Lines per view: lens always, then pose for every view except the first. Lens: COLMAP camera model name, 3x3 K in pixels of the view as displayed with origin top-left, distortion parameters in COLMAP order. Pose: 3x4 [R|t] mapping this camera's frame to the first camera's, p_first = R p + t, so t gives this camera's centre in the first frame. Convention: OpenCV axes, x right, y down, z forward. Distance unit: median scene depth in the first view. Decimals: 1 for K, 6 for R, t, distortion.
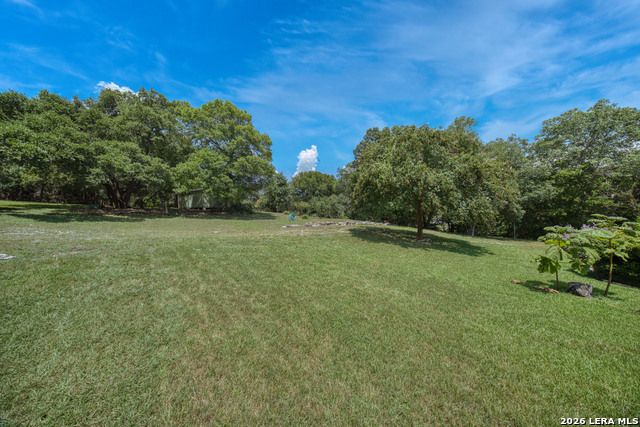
lens RADIAL K [[181.9, 0, 318.3], [0, 181.9, 213.7], [0, 0, 1]] dist [0.000484, 0.000032]
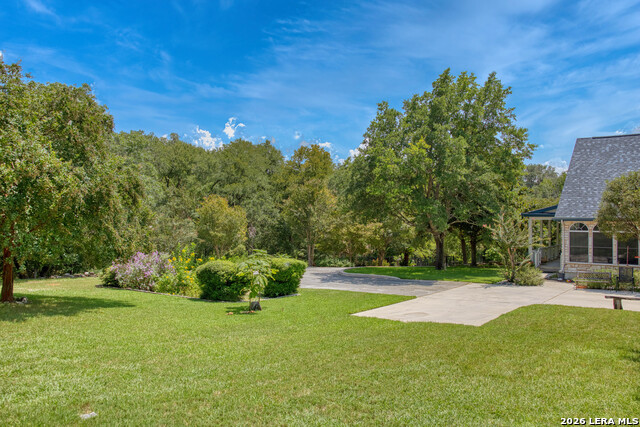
lens RADIAL K [[517.2, 0, 319.1], [0, 517.2, 212.6], [0, 0, 1]] dist [-0.030414, 0.014207]
pose [[0.999969, -0.000059, 0.007835, -0.018645], [0.000045, 0.999998, 0.001823, 0.023239], [-0.007835, -0.001823, 0.999968, -1.937624]]
